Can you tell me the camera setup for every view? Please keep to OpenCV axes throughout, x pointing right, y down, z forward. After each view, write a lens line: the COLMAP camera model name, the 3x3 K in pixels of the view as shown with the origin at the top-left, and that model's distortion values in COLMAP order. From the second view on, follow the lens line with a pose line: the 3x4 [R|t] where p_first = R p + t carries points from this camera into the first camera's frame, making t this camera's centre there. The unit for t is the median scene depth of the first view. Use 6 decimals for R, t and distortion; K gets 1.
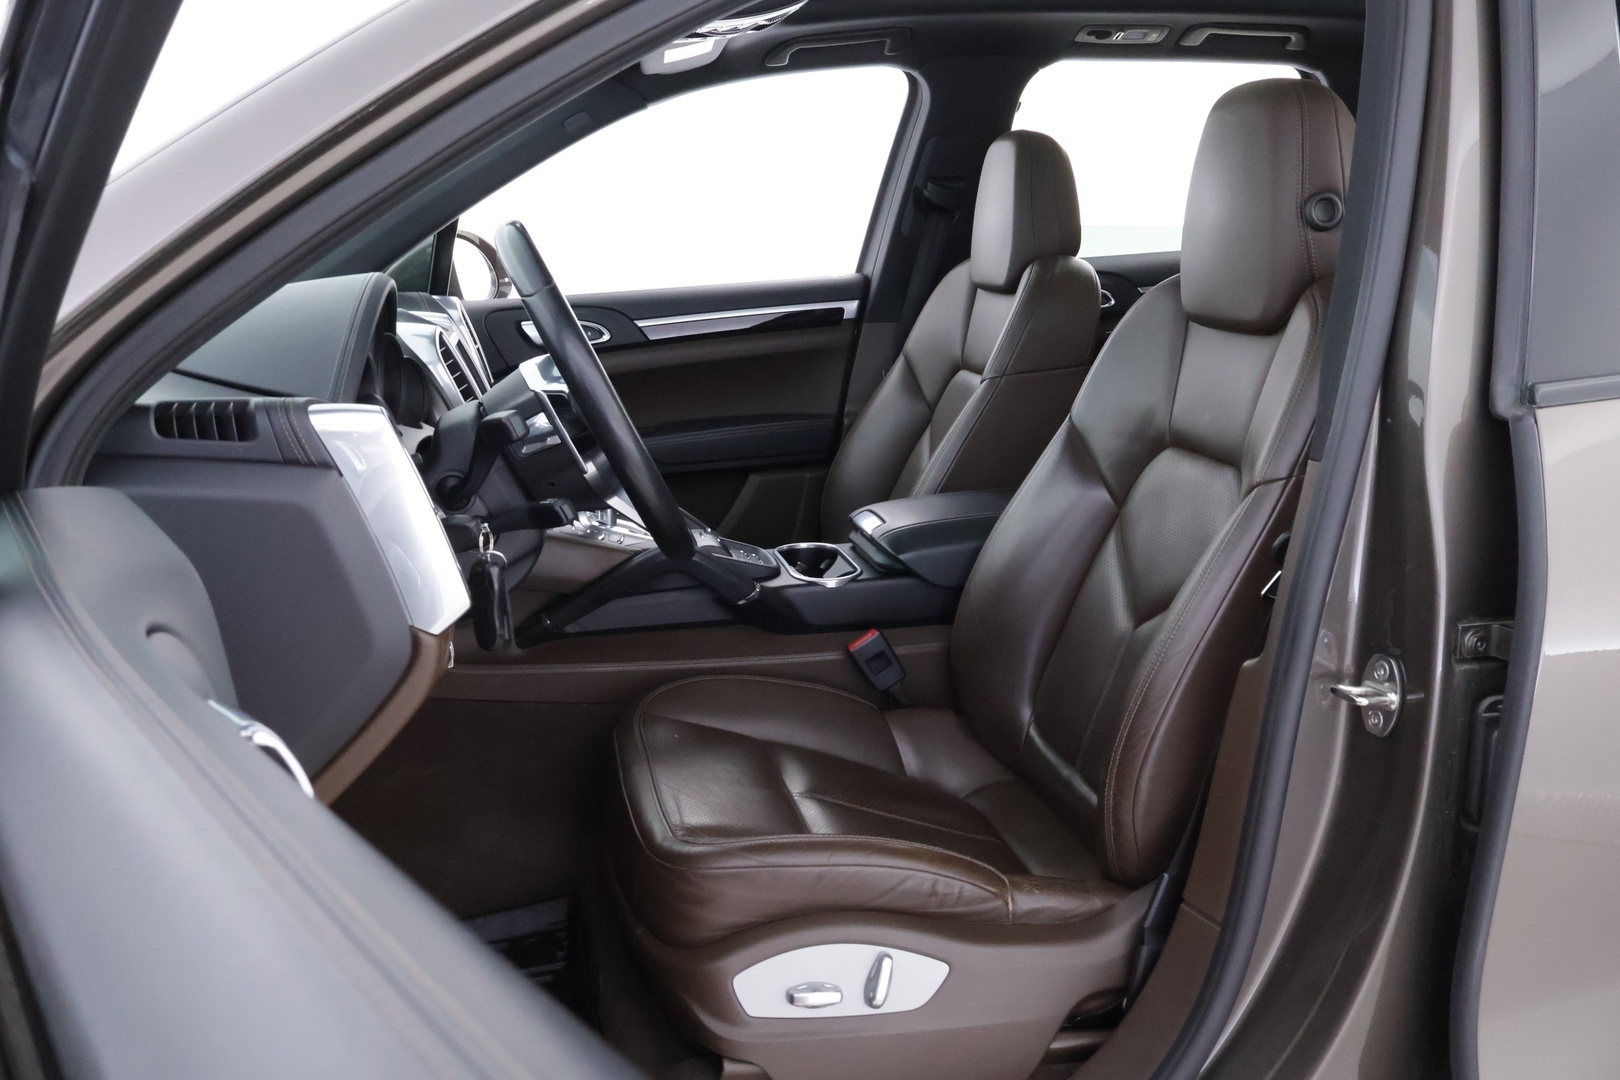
lens RADIAL K [[1370.9, 0, 816.6], [0, 1370.9, 549.9], [0, 0, 1]] dist [-0.008904, 0.001905]
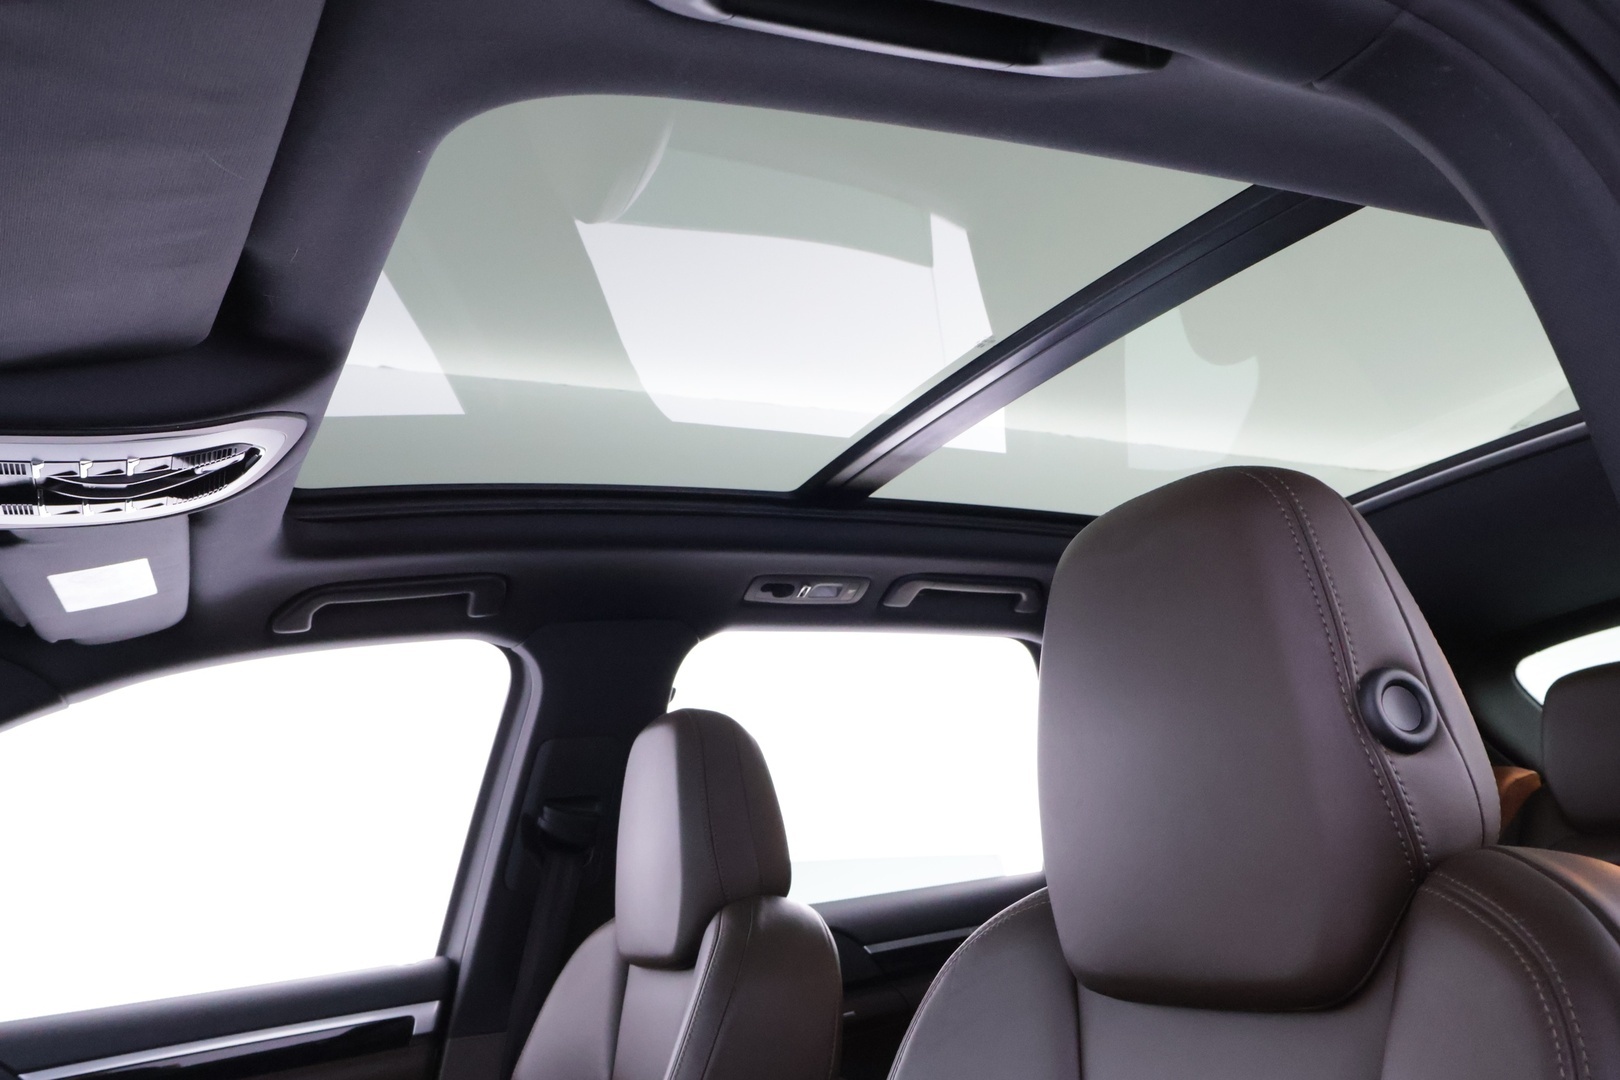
lens RADIAL K [[1370.9, 0, 821.9], [0, 1370.9, 554.4], [0, 0, 1]] dist [-0.008904, 0.001905]
pose [[0.965048, -0.004244, 0.262037, 0.039528], [0.125886, 0.884469, -0.449297, -0.065600], [-0.229857, 0.466580, 0.854089, 0.363848]]
